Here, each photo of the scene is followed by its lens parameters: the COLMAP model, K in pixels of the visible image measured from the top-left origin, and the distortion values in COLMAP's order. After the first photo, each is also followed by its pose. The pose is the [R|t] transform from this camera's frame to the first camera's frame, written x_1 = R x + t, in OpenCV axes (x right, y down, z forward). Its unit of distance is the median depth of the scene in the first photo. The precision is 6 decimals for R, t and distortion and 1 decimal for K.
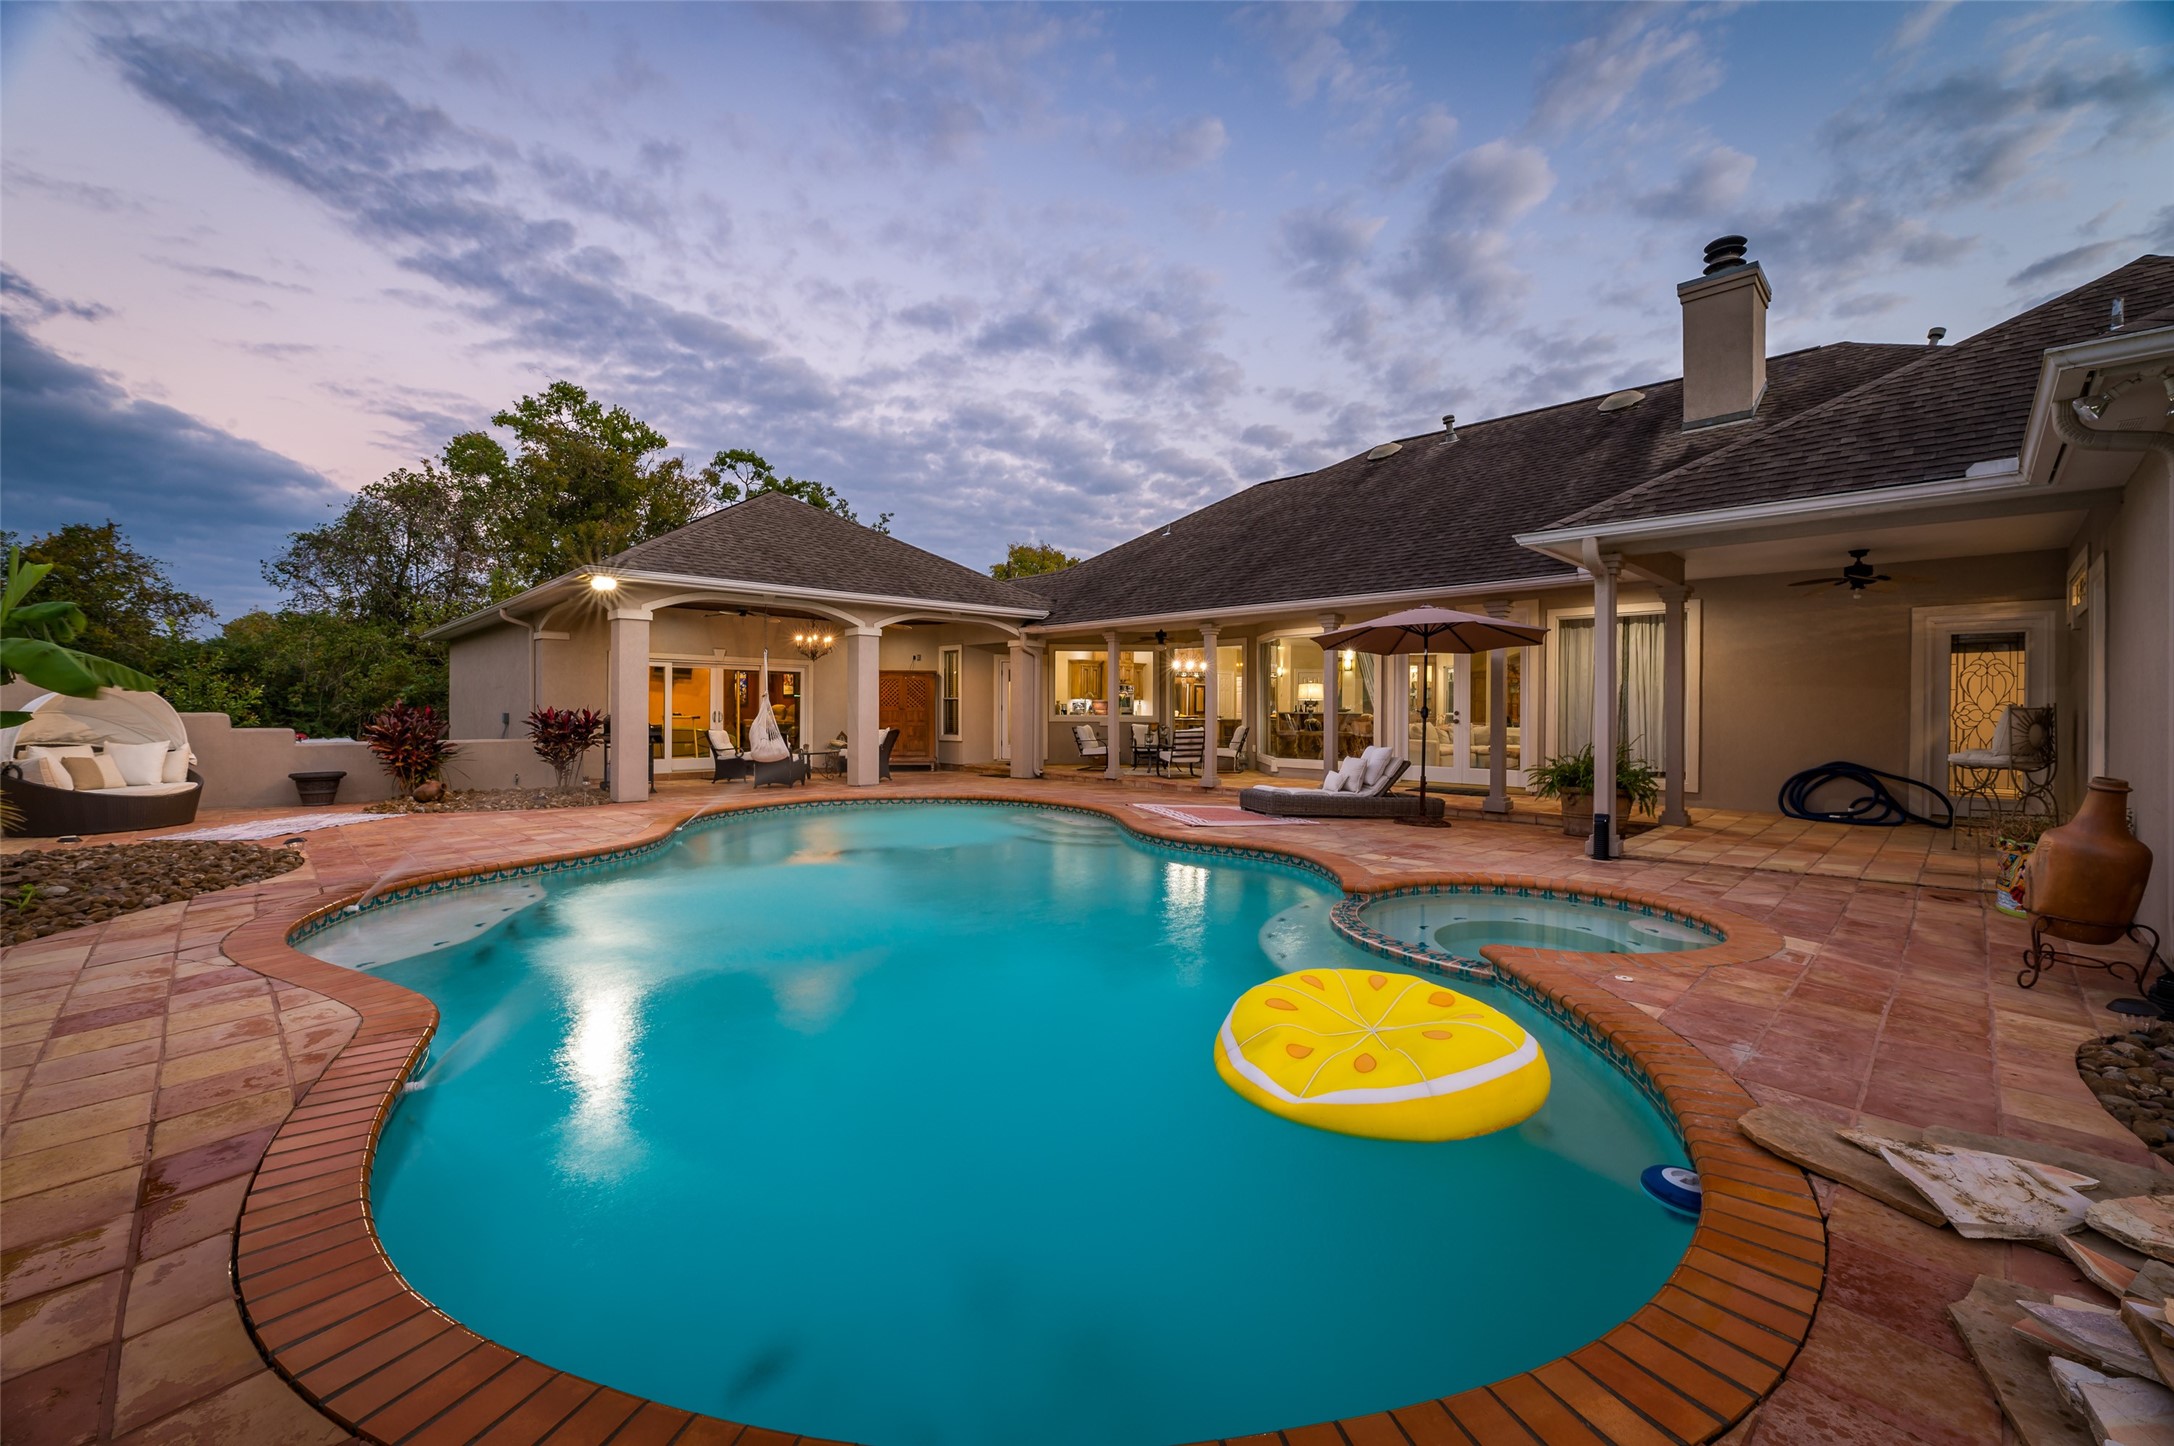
lens RADIAL K [[868.0, 0, 1087.0], [0, 868.0, 723.0], [0, 0, 1]] dist [-0.000159, 0.000008]
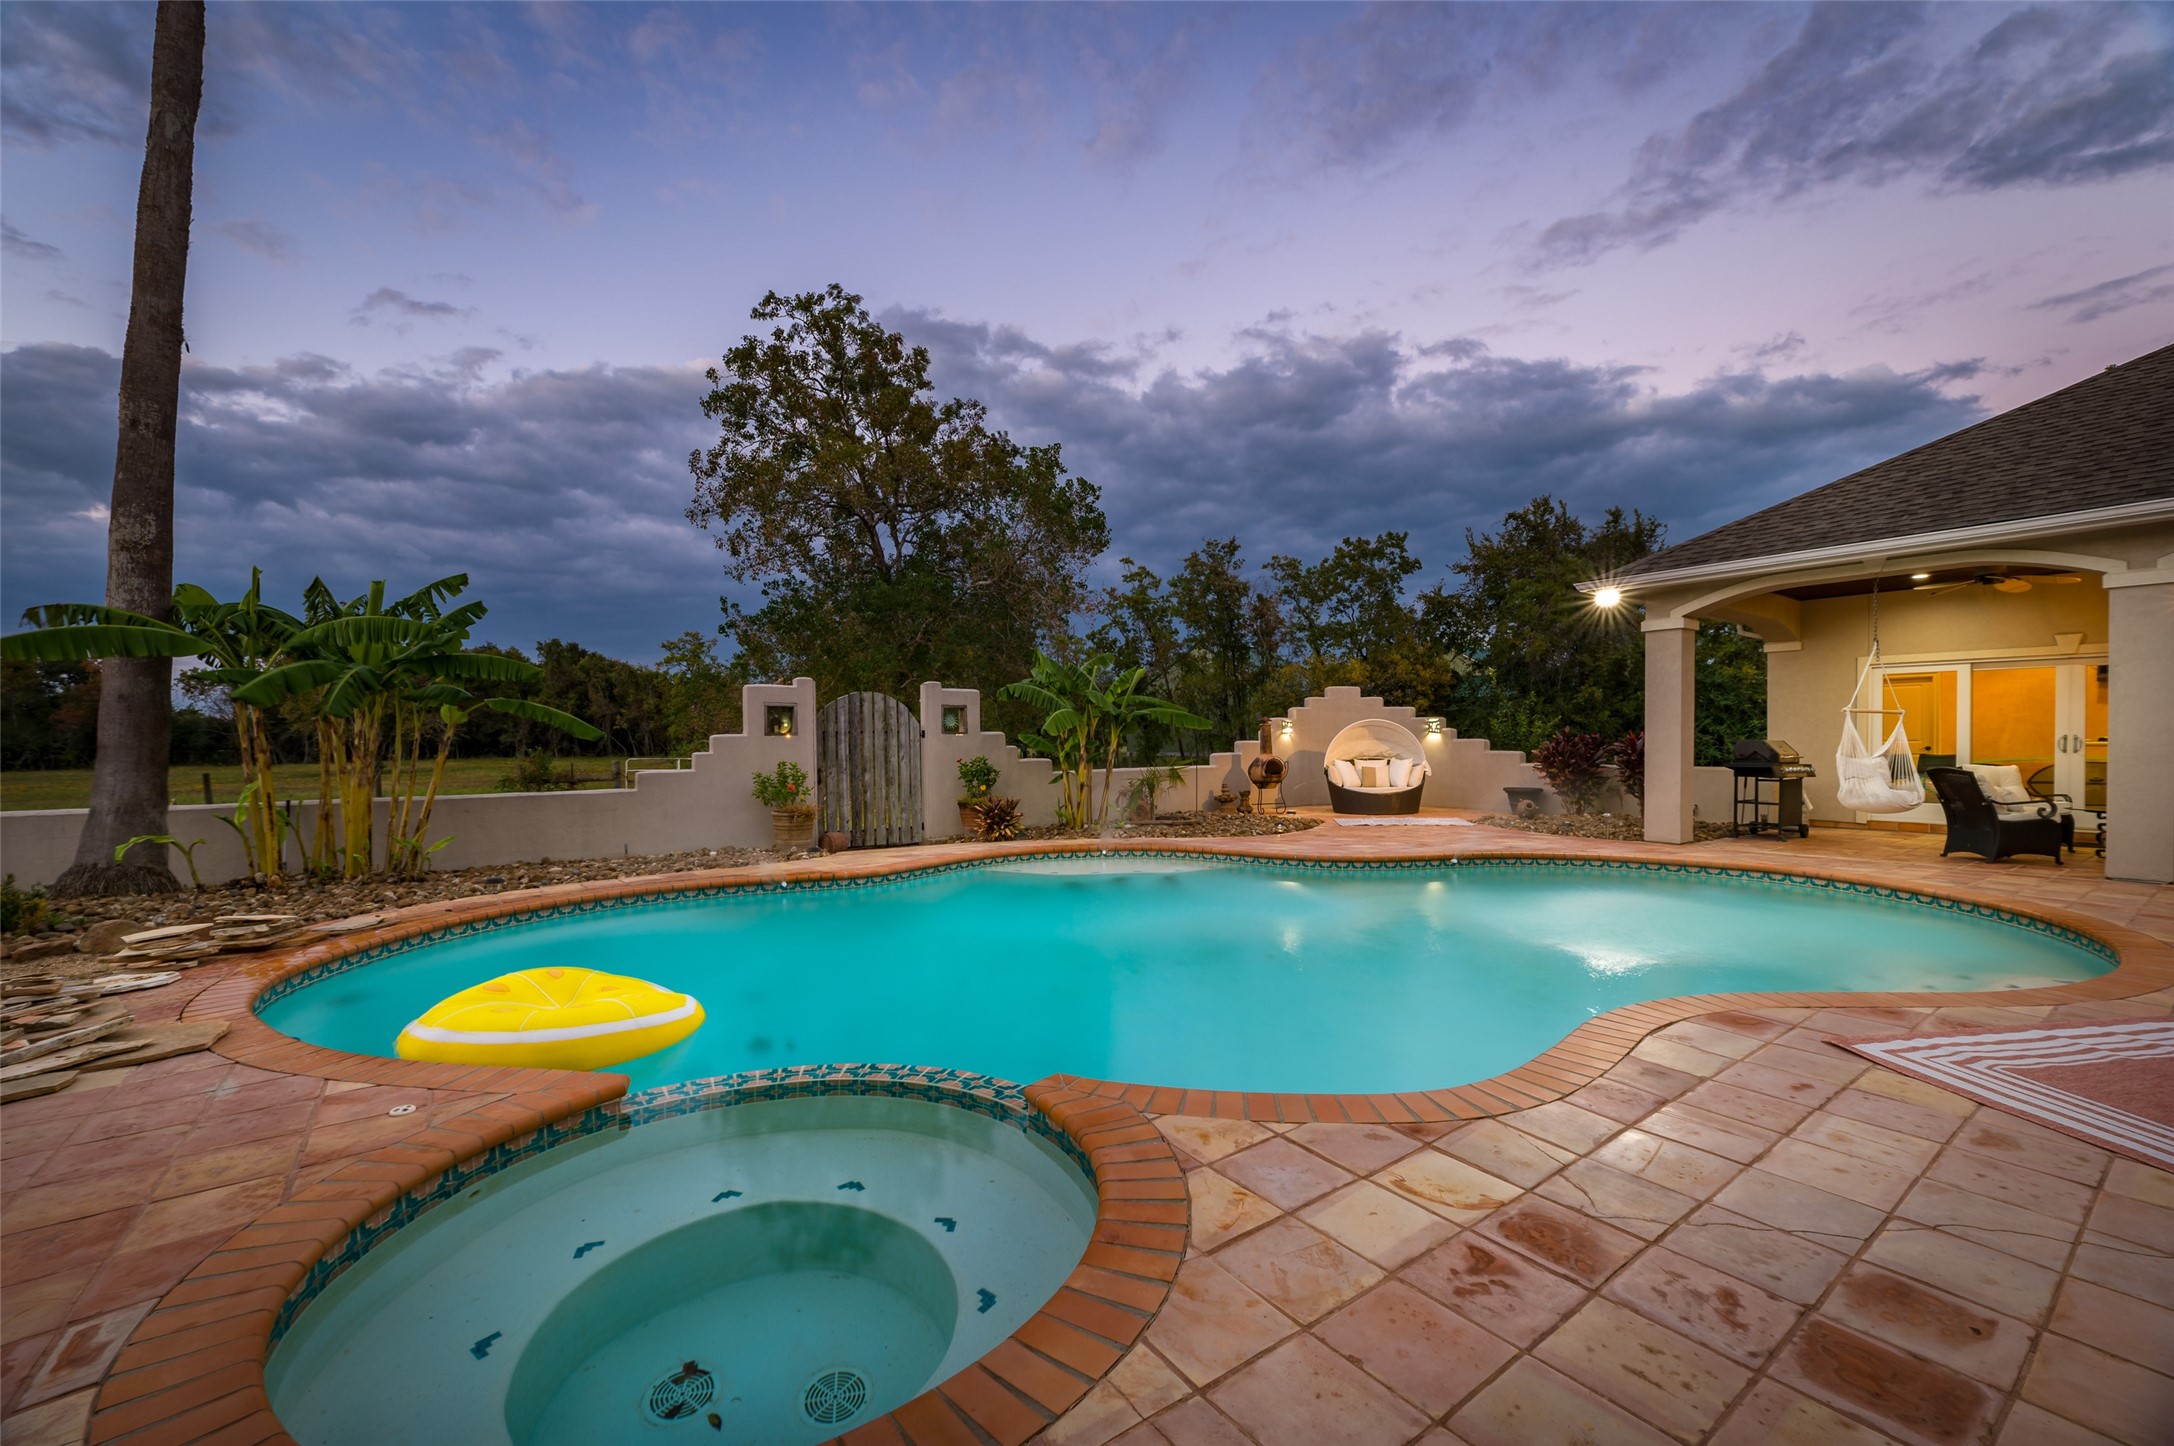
lens RADIAL K [[868.0, 0, 1087.0], [0, 868.0, 723.0], [0, 0, 1]] dist [-0.000159, 0.000008]
pose [[-0.135113, -0.008664, -0.990792, 0.523475], [-0.005311, 0.999954, -0.008020, -0.018059], [0.990816, 0.004179, -0.135153, 0.685461]]
